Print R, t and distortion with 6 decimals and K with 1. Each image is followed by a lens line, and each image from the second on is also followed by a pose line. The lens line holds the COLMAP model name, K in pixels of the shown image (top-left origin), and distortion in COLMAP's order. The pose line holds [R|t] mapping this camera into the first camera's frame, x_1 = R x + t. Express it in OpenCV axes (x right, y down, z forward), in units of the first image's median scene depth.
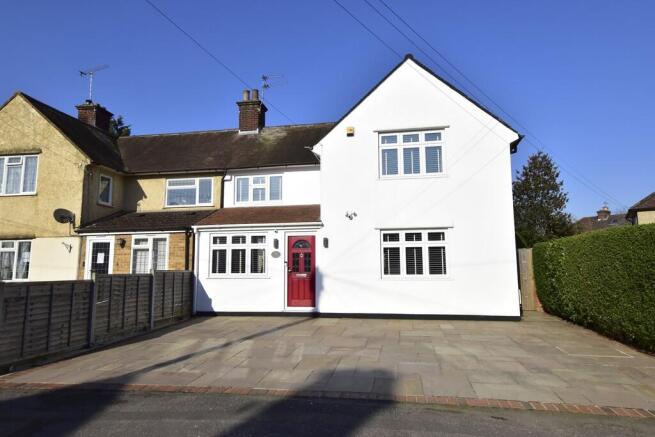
lens RADIAL K [[392.8, 0, 333.6], [0, 392.8, 195.8], [0, 0, 1]] dist [0.023149, 0.001150]
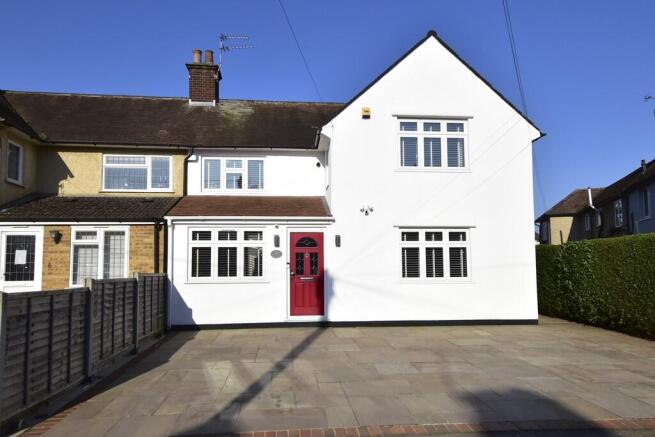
lens RADIAL K [[424.6, 0, 327.6], [0, 424.6, 214.1], [0, 0, 1]] dist [0.038894, 0.000471]
pose [[0.965418, 0.033746, 0.258514, -0.275281], [-0.047312, 0.997800, 0.046436, 0.018139], [-0.256378, -0.057061, 0.964891, 0.111158]]
